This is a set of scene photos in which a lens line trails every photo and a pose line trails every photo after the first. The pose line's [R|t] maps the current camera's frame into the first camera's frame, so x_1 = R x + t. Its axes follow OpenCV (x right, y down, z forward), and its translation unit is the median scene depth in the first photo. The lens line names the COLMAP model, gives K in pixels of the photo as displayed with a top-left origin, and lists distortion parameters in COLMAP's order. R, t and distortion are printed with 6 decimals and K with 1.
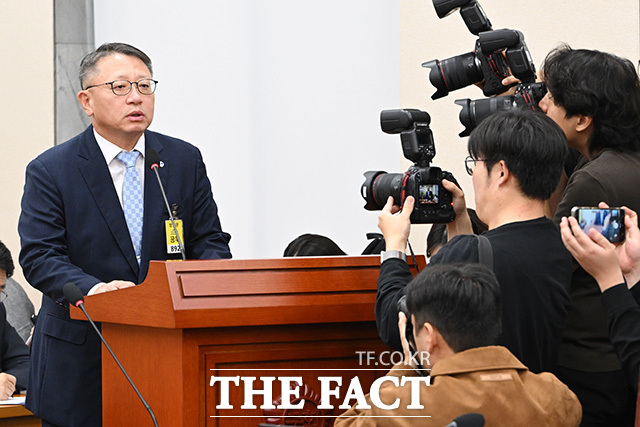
lens RADIAL K [[2026.3, 0, 320.0], [0, 2026.3, 213.5], [0, 0, 1]] dist [-0.000184, 0.115298]
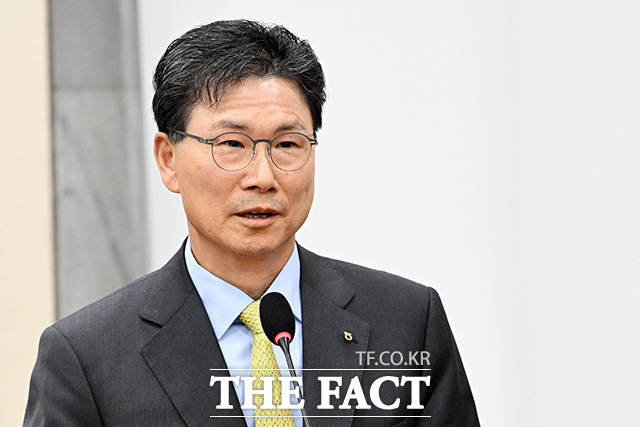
lens RADIAL K [[3697.5, 0, 320.0], [0, 3697.5, 213.5], [0, 0, 1]] dist [-0.223191, -5.286904]
pose [[0.997684, -0.033224, -0.059357, -0.028958], [0.028968, 0.997043, -0.071175, -0.000040], [0.061546, 0.069291, 0.995696, 0.229447]]
